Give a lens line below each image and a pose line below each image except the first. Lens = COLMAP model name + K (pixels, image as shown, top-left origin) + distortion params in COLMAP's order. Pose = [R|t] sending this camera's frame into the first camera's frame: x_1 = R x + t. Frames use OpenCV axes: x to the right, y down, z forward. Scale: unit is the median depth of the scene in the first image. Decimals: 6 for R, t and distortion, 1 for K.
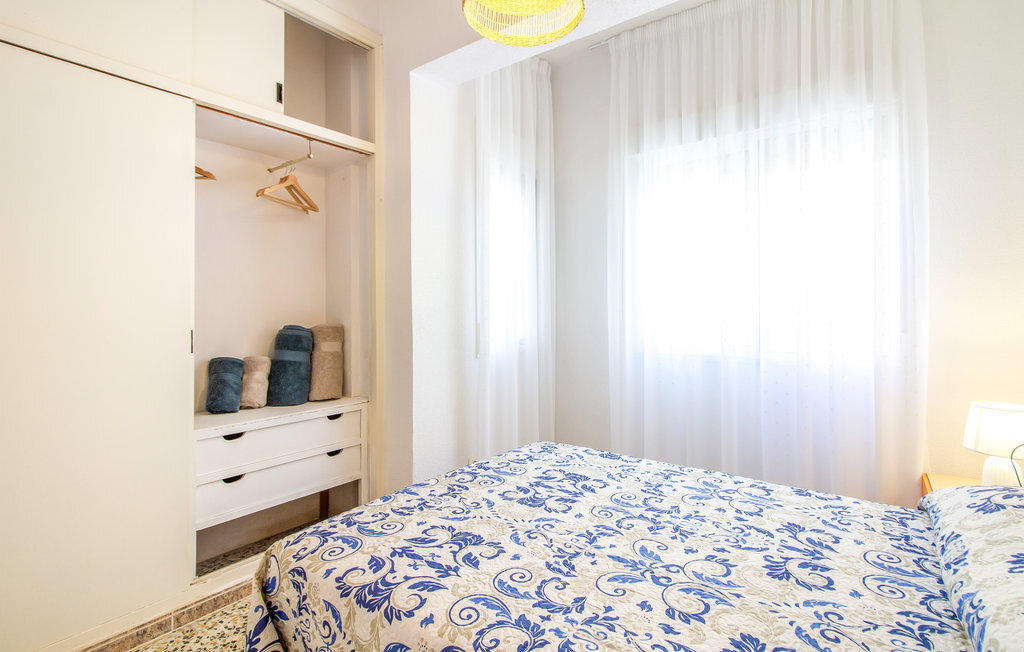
lens RADIAL K [[489.9, 0, 514.7], [0, 489.9, 310.4], [0, 0, 1]] dist [0.001256, 0.000201]
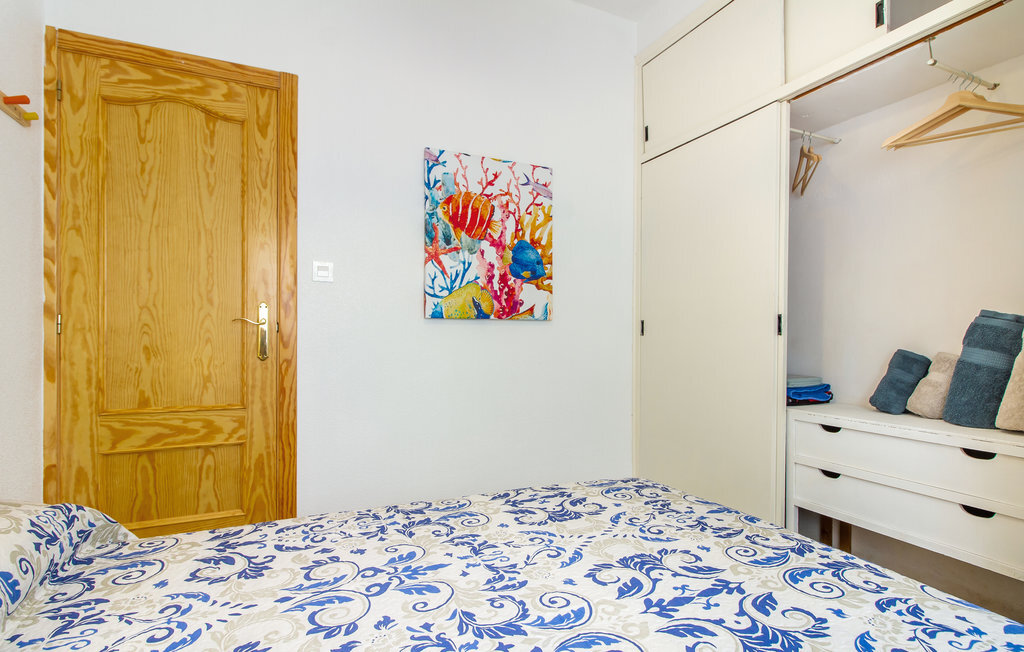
lens RADIAL K [[492.8, 0, 520.8], [0, 492.8, 336.5], [0, 0, 1]] dist [0.000597, 0.000090]
pose [[-0.444800, 0.007884, -0.895595, 0.756311], [0.002576, 0.999968, 0.007523, 0.105658], [0.895626, 0.001039, -0.444807, 1.286046]]
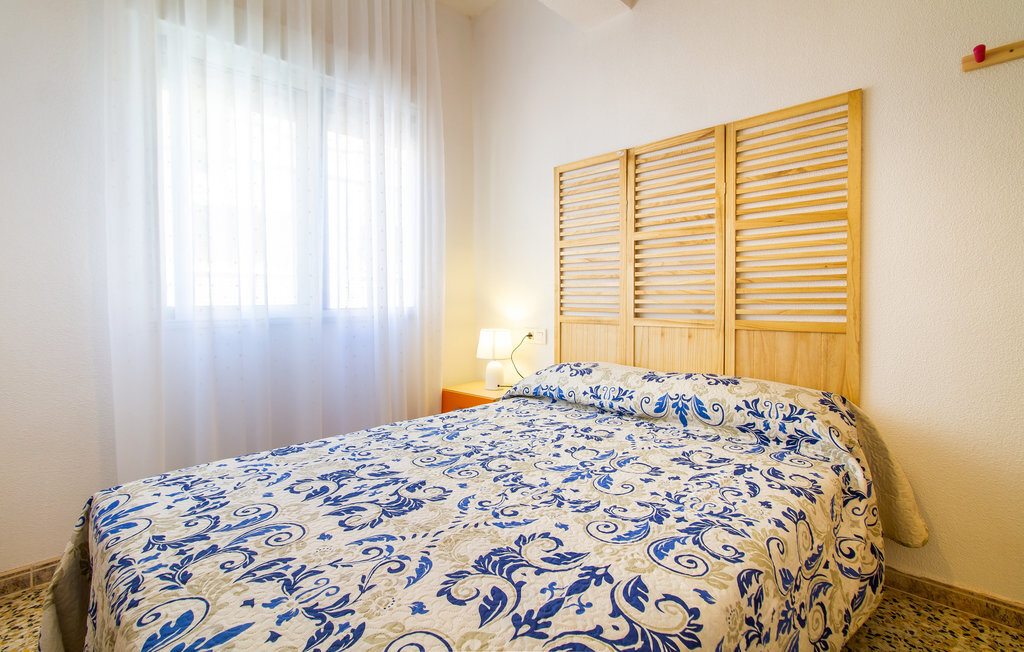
lens RADIAL K [[489.9, 0, 514.7], [0, 489.9, 310.4], [0, 0, 1]] dist [0.001256, 0.000201]
pose [[0.110152, -0.014573, 0.993808, -0.693881], [0.004415, 0.999890, 0.014173, 0.123989], [-0.993905, 0.002826, 0.110204, 0.866508]]
